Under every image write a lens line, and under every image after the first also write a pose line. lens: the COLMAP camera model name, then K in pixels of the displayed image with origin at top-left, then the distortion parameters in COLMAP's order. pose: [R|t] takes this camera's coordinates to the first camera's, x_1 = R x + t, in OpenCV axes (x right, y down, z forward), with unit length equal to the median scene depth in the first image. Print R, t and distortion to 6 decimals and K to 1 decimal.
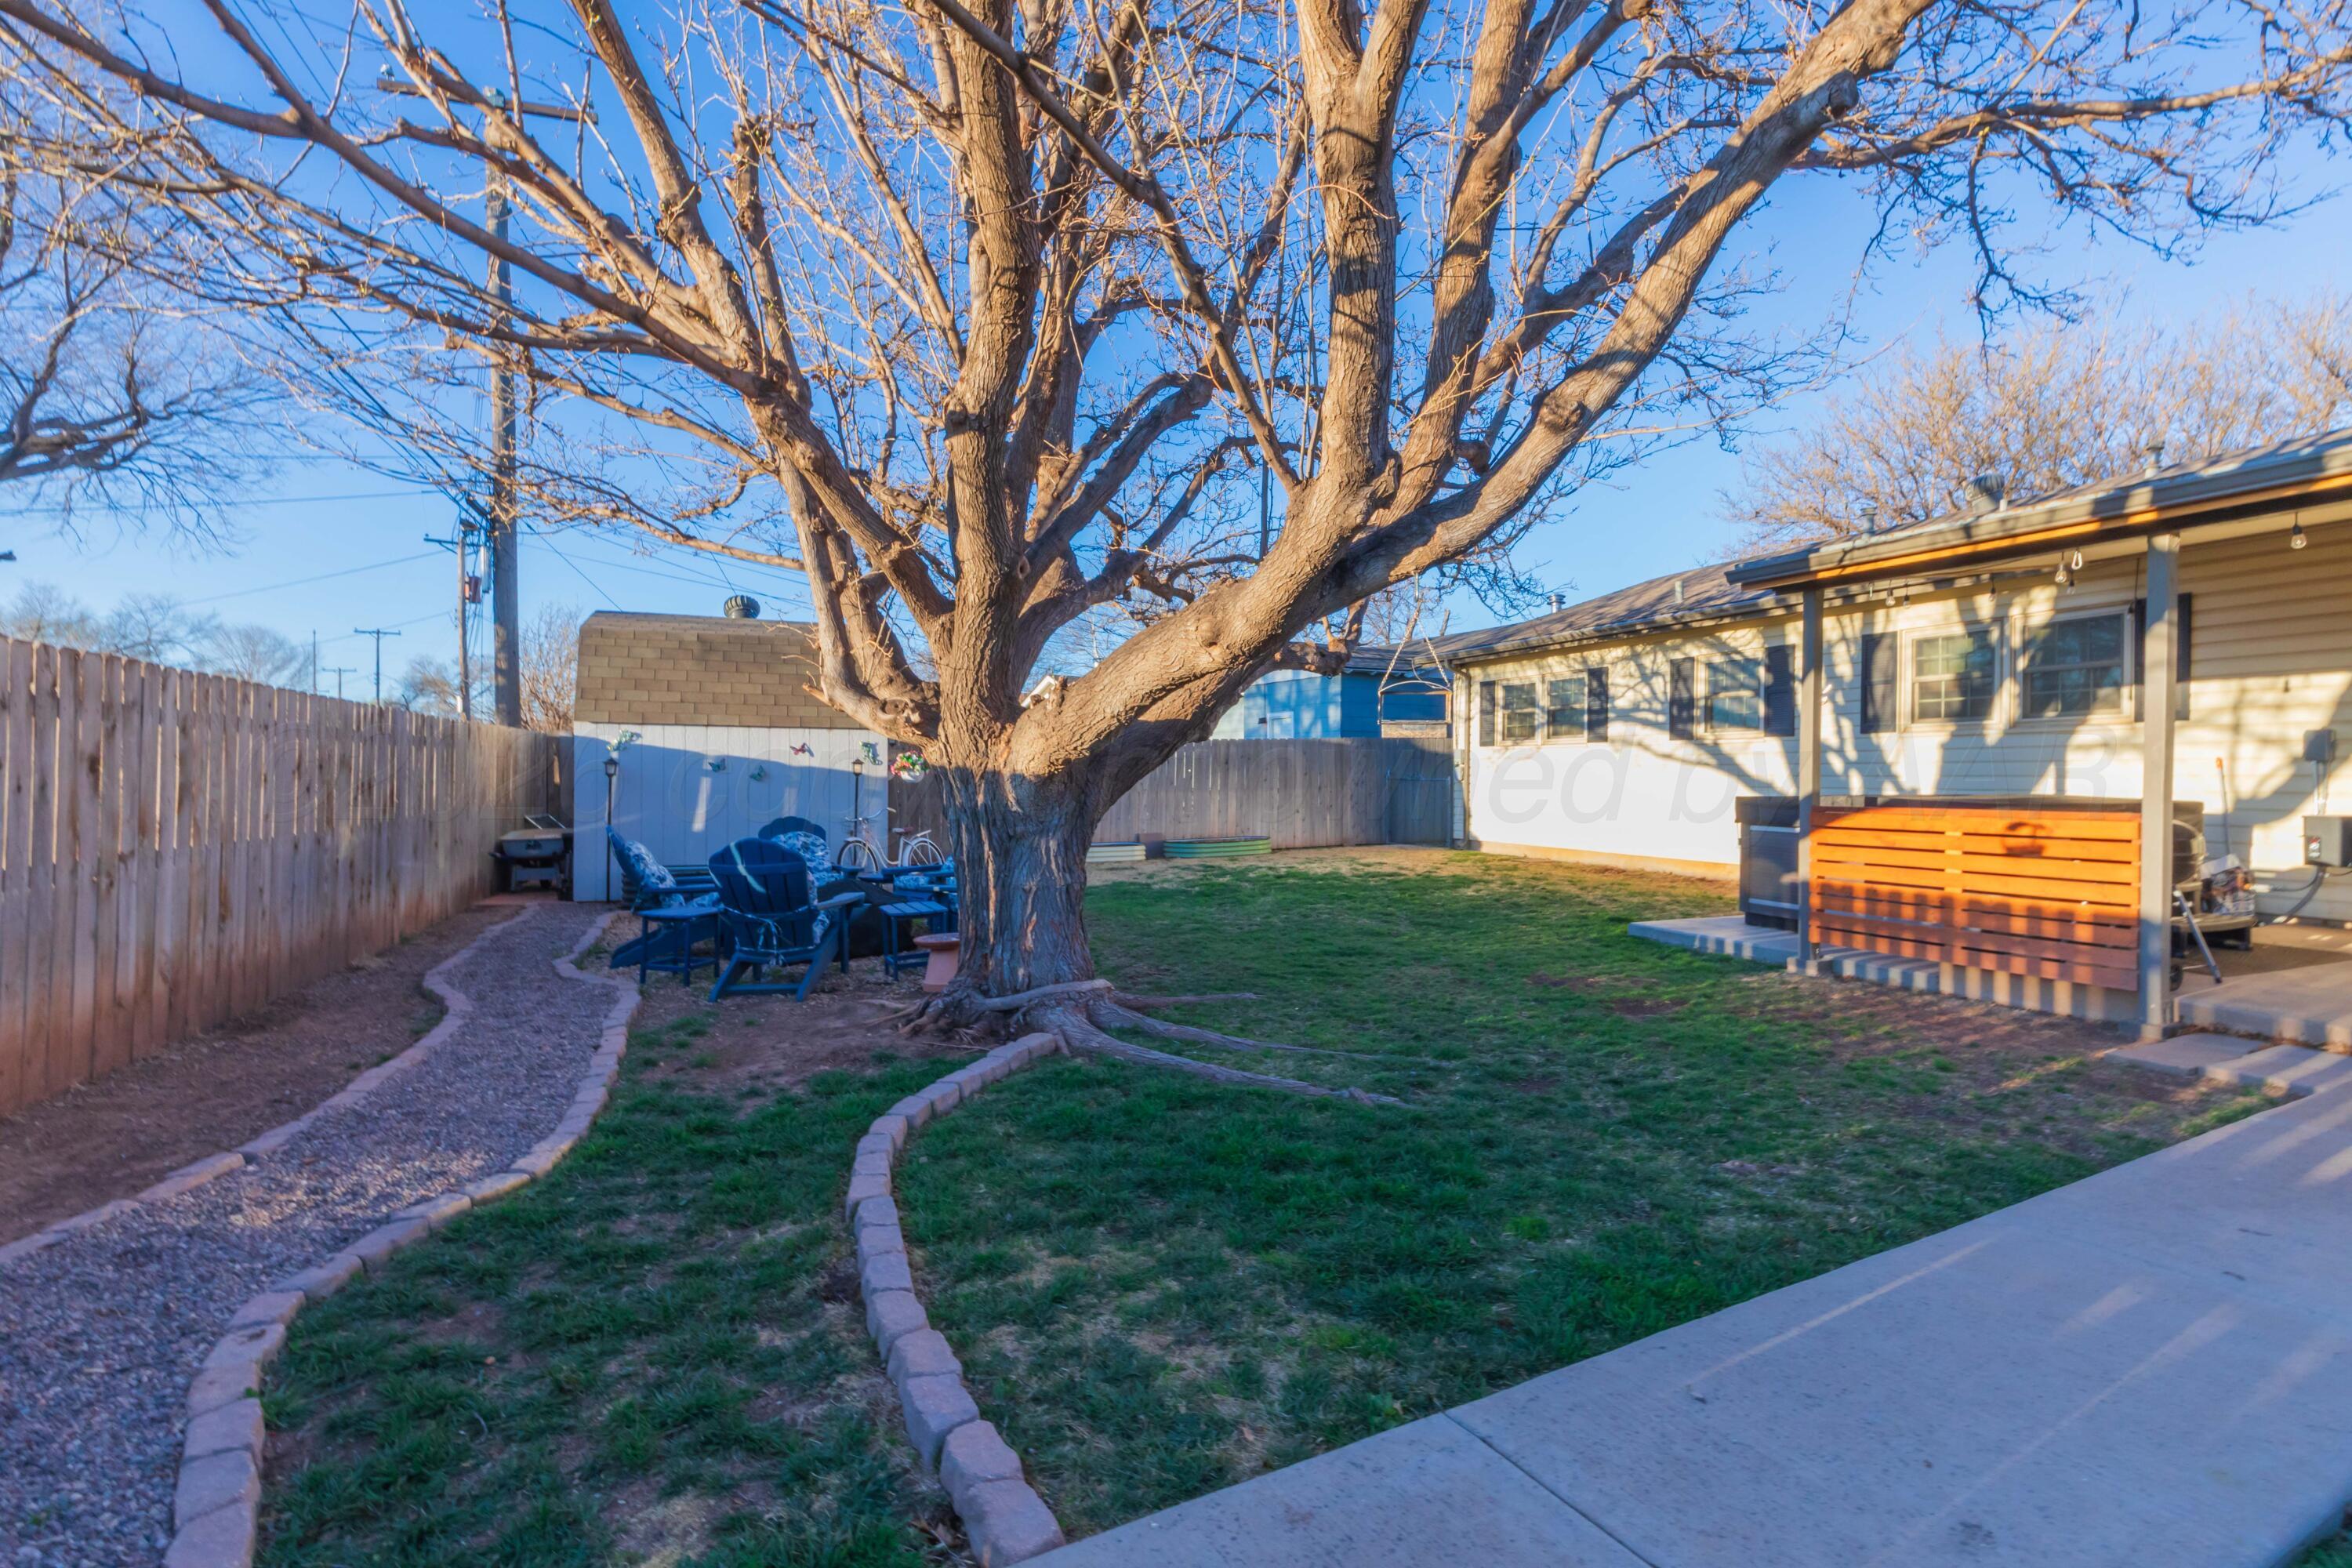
lens RADIAL K [[1082.1, 0, 1157.3], [0, 1082.1, 784.1], [0, 0, 1]] dist [0.006251, -0.000412]
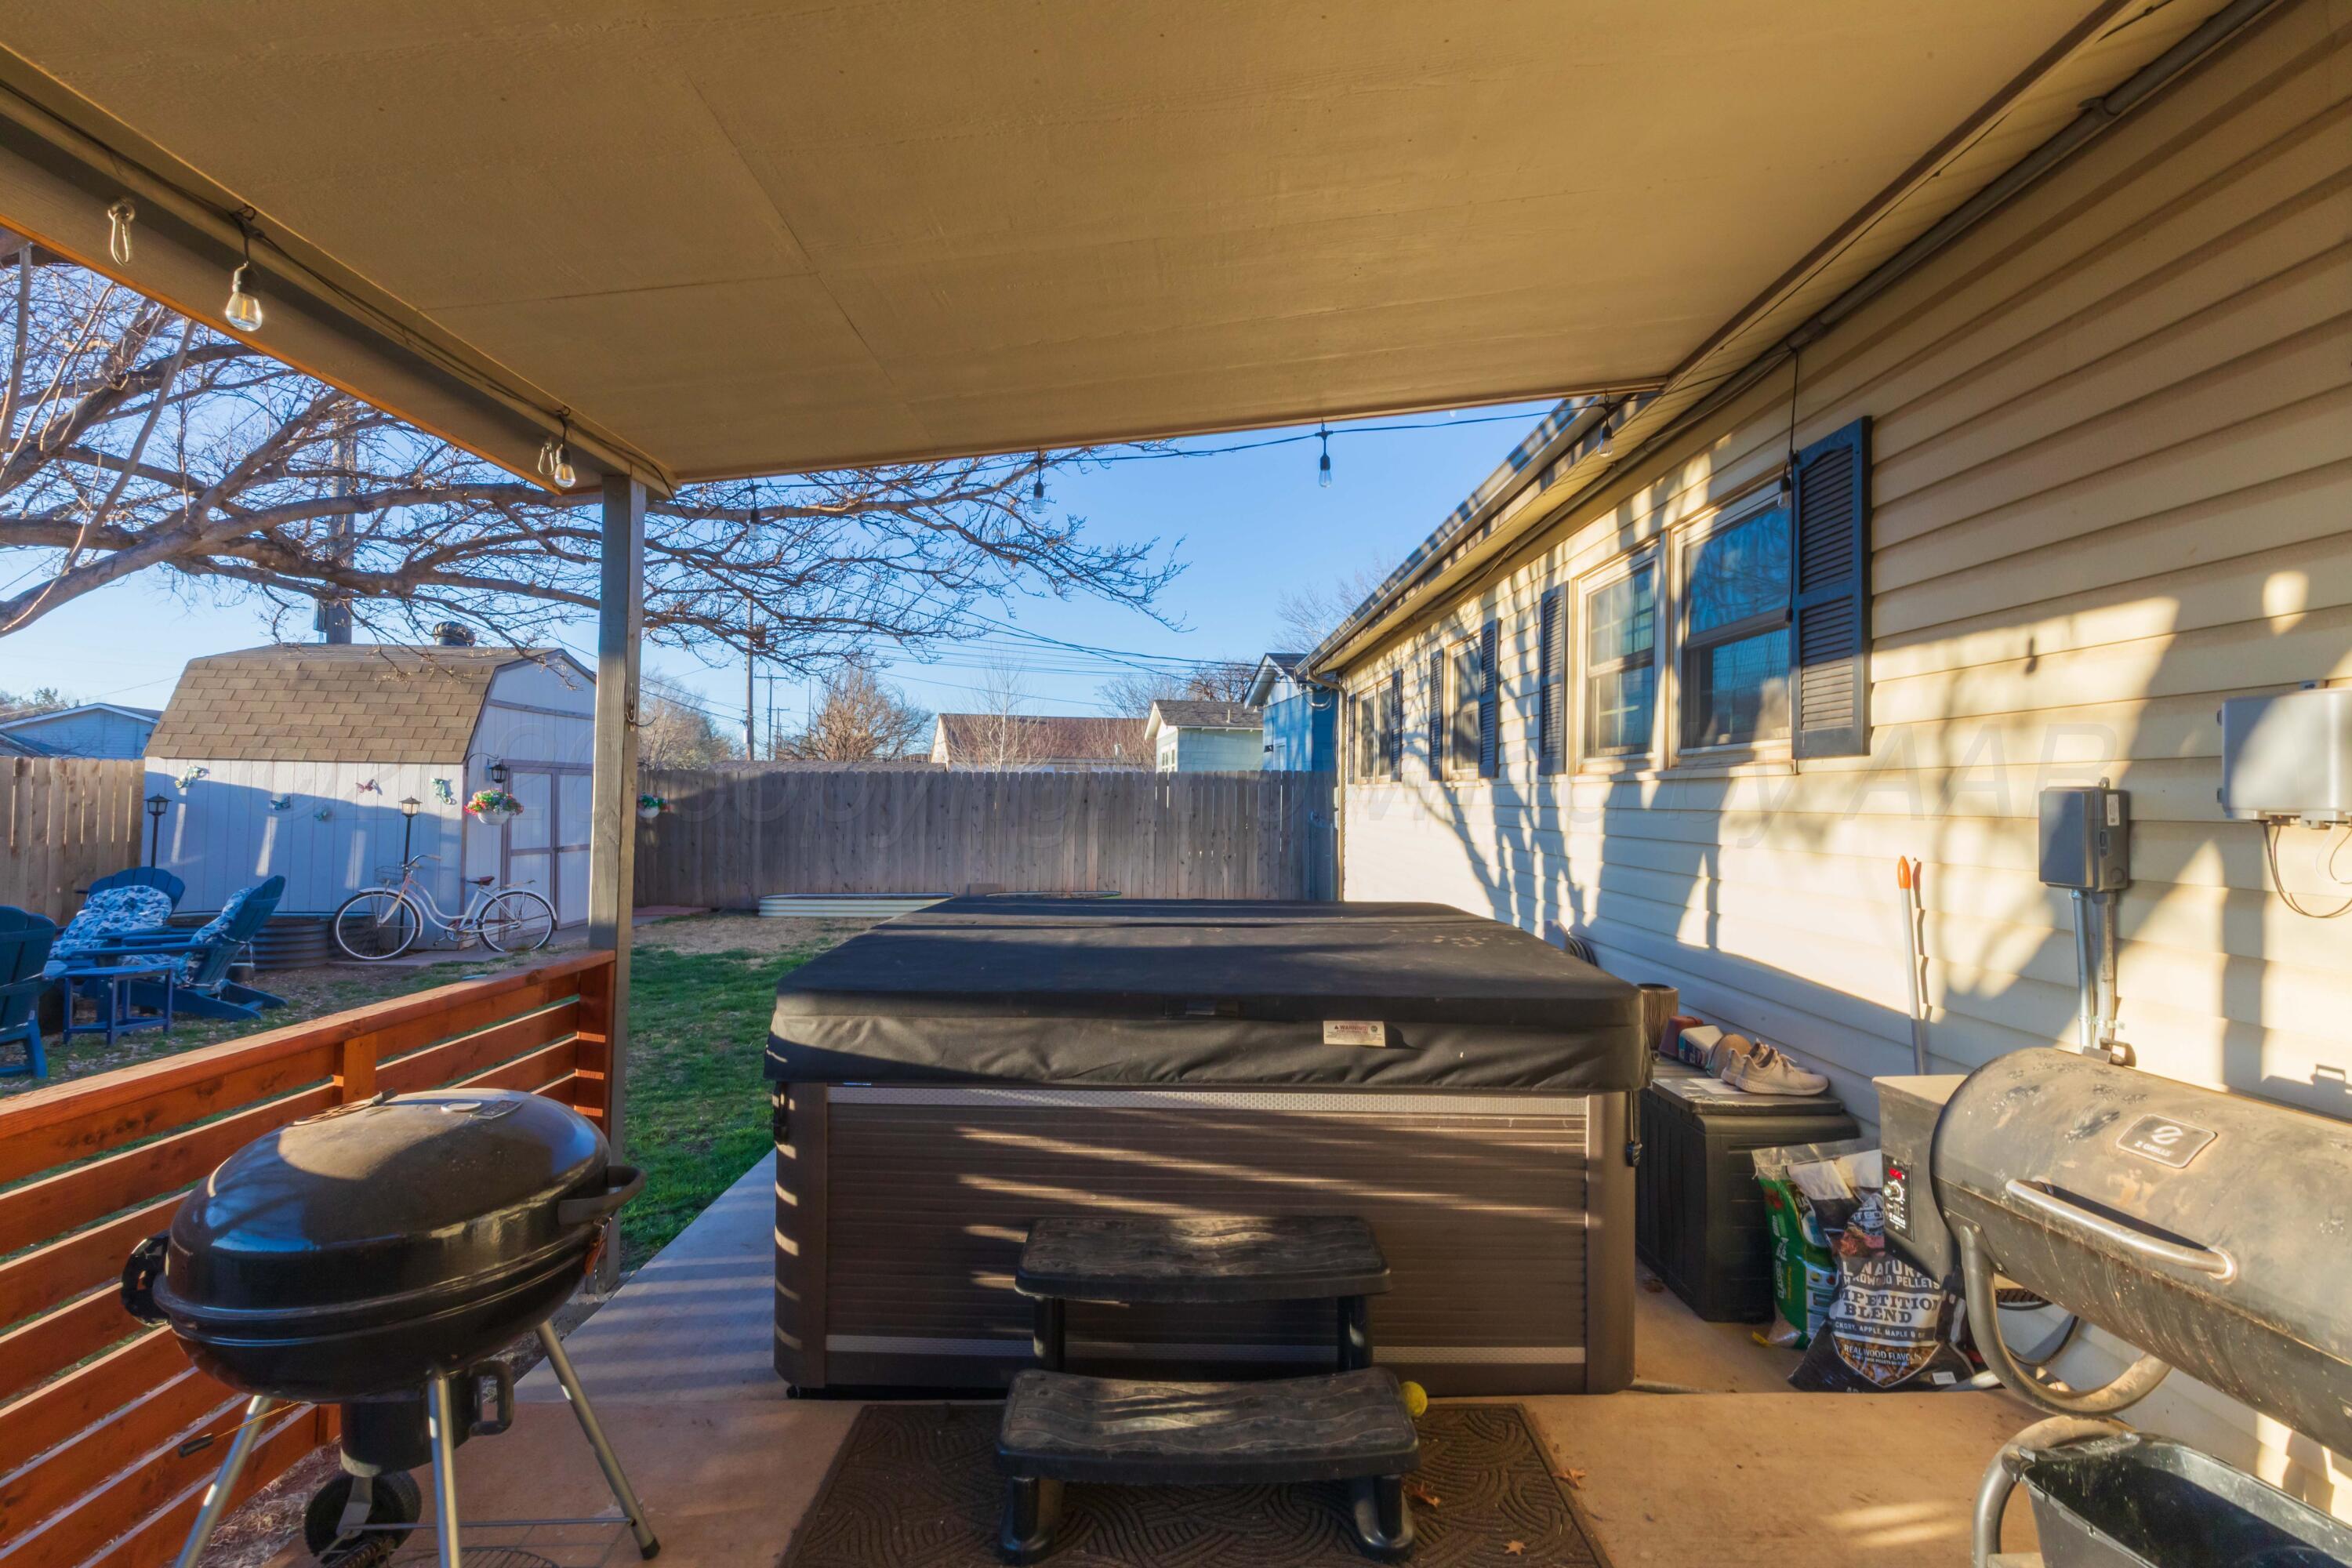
lens RADIAL K [[1040.9, 0, 1188.2], [0, 1040.9, 779.6], [0, 0, 1]] dist [0.001493, -0.000187]
pose [[0.935949, 0.006670, -0.352072, 1.291586], [-0.016095, 0.999586, -0.023849, -0.058902], [0.351767, 0.027988, 0.935669, 0.888521]]
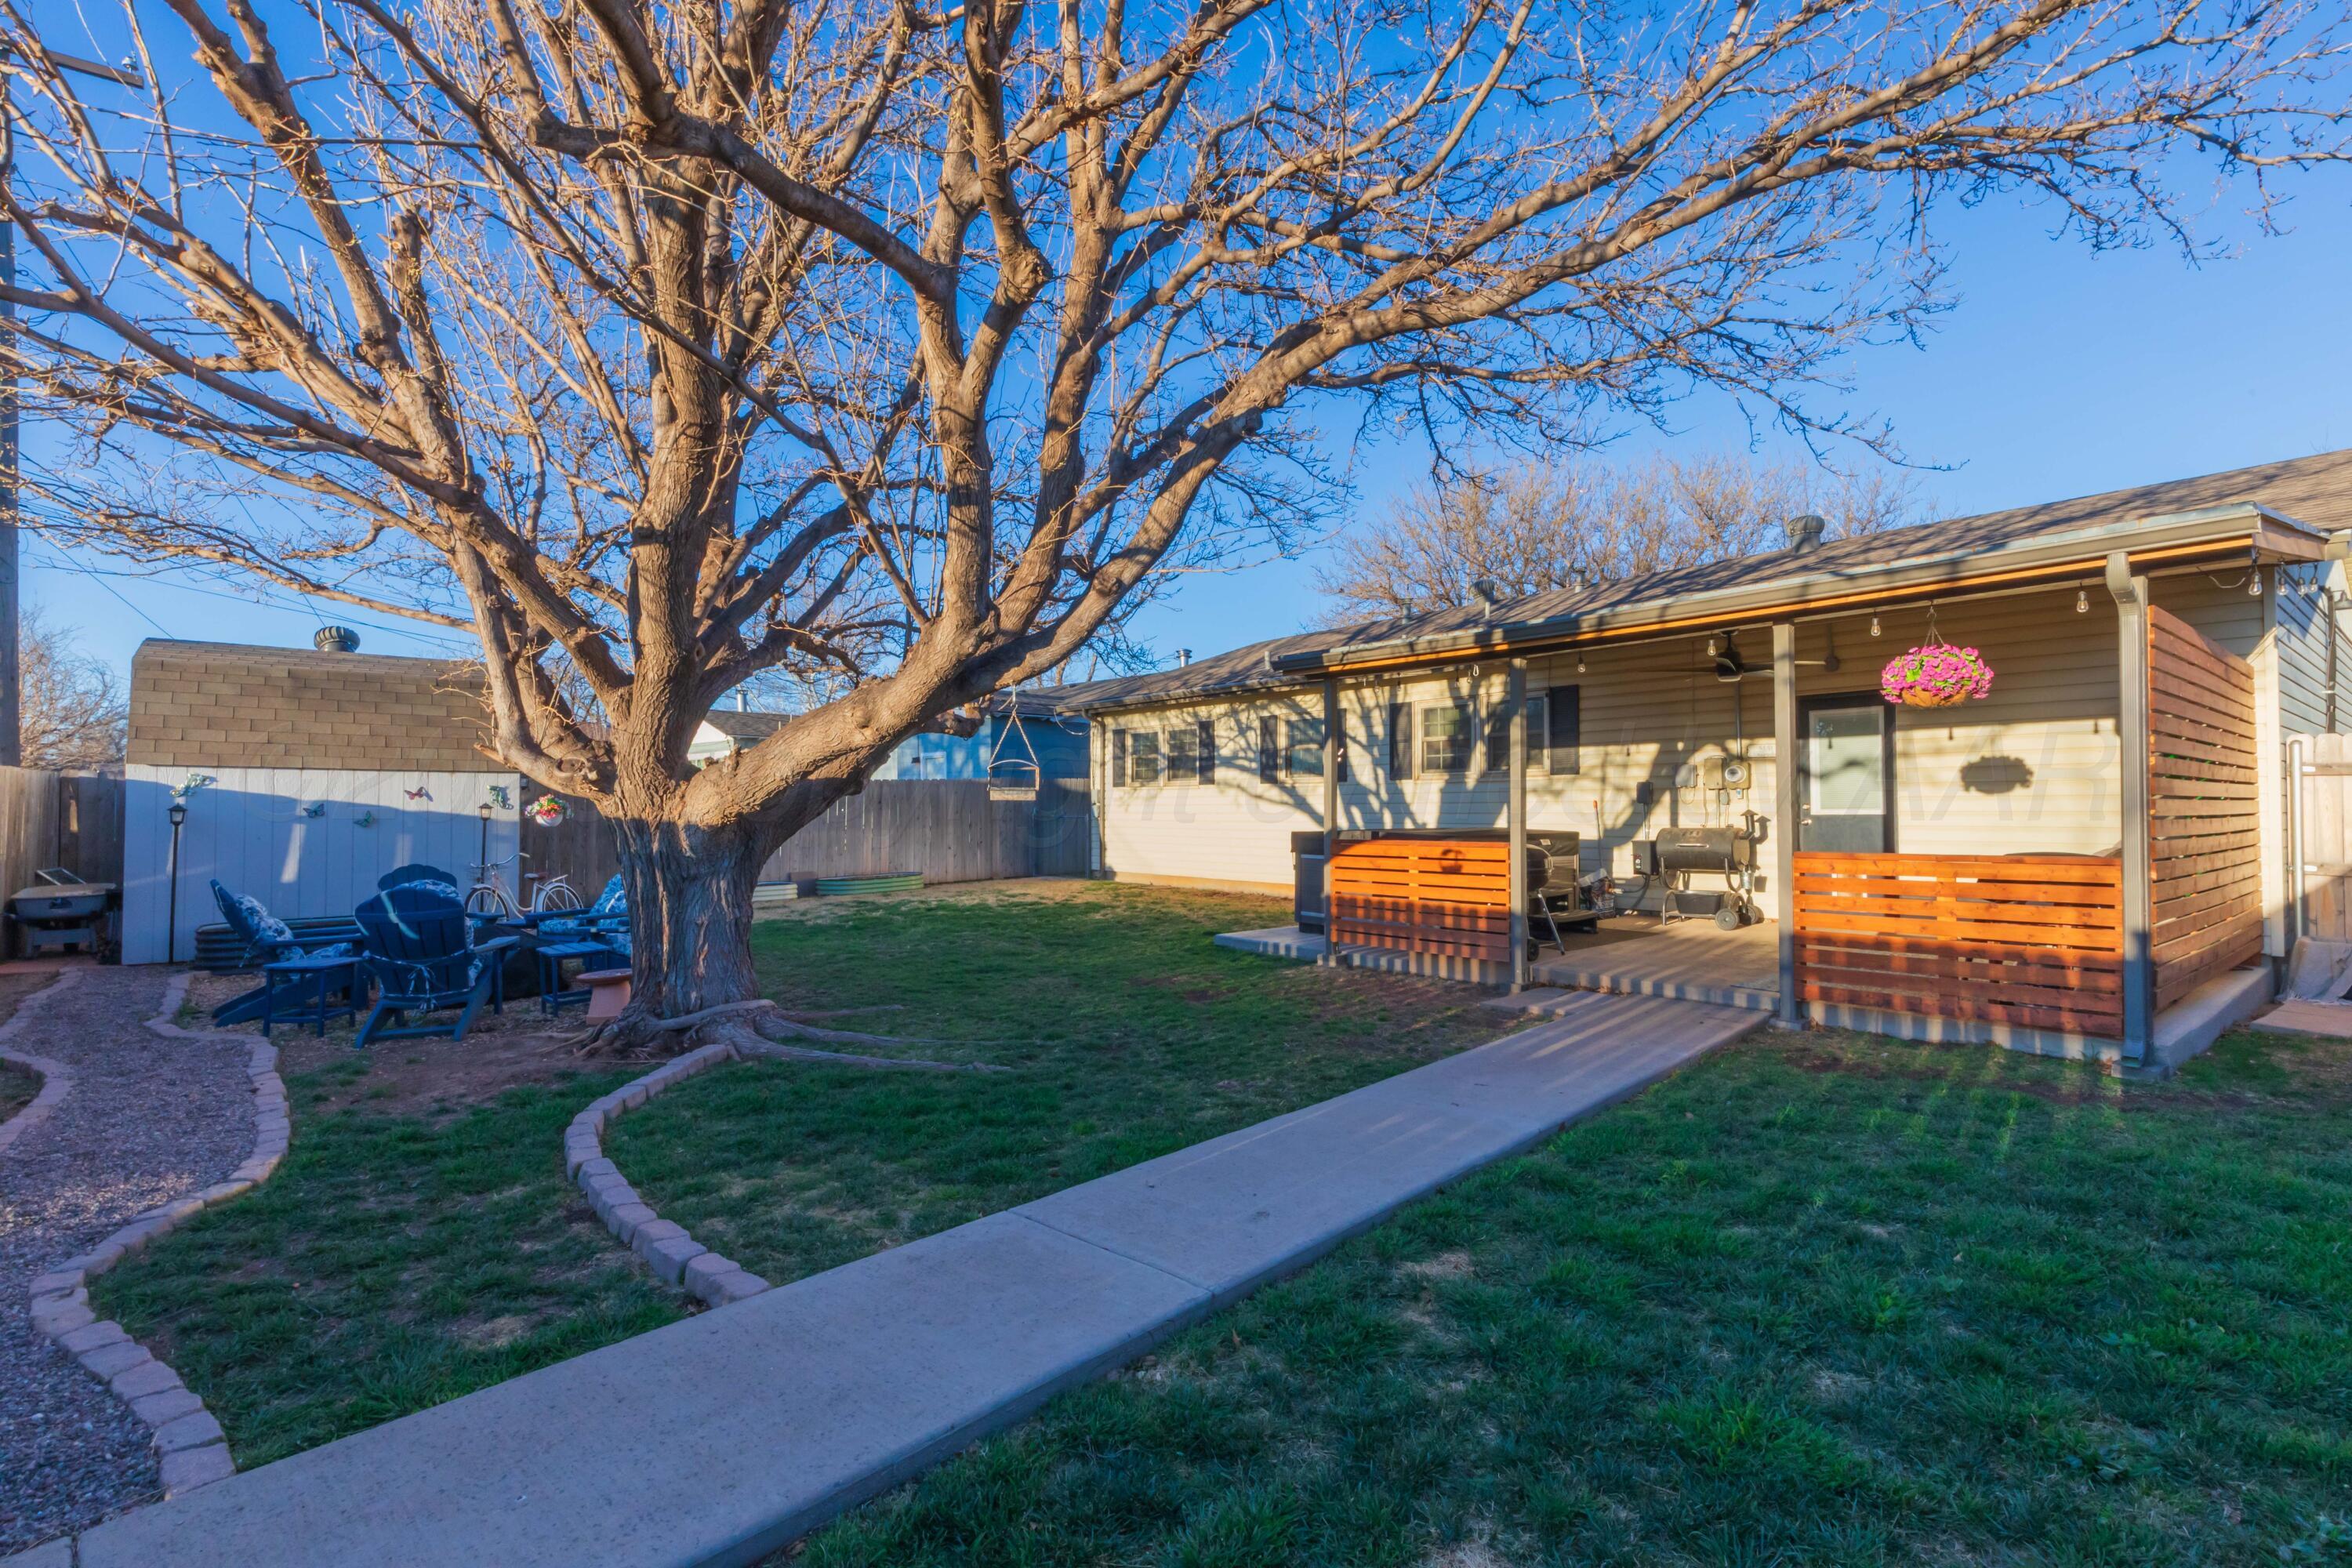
lens RADIAL K [[1095.7, 0, 1175.0], [0, 1095.7, 787.5], [0, 0, 1]] dist [0.008775, -0.001300]
pose [[0.947385, -0.000257, 0.320096, -0.013379], [0.008913, 0.999633, -0.025577, -0.013712], [-0.319972, 0.027084, 0.947040, -0.279843]]
